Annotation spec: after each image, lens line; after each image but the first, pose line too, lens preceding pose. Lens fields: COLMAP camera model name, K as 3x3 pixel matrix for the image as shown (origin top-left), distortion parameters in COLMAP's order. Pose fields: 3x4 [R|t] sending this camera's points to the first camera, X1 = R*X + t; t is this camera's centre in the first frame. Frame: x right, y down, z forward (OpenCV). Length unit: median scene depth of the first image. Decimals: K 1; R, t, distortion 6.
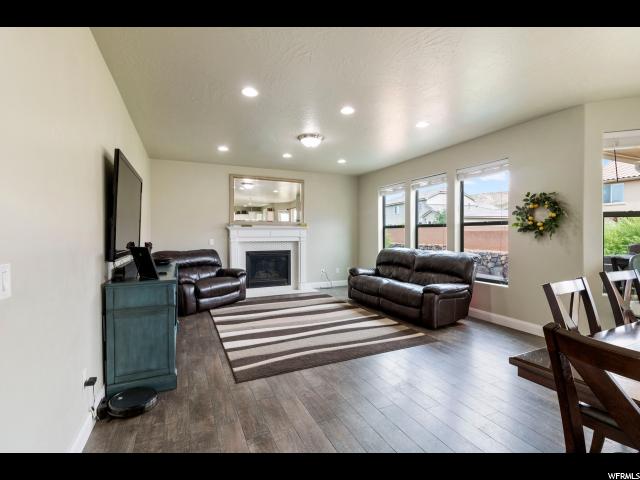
lens RADIAL K [[308.2, 0, 320.0], [0, 308.2, 240.0], [0, 0, 1]] dist [-0.000718, 0.000118]
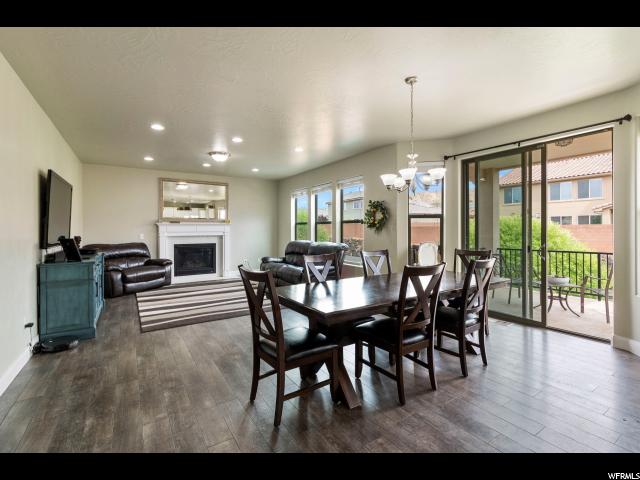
lens RADIAL K [[301.8, 0, 321.2], [0, 301.8, 231.4], [0, 0, 1]] dist [-0.001607, -0.000764]
pose [[0.988783, -0.002148, 0.149346, 0.185605], [0.004046, 0.999915, -0.012406, 0.005387], [-0.149307, 0.012871, 0.988707, -0.277943]]
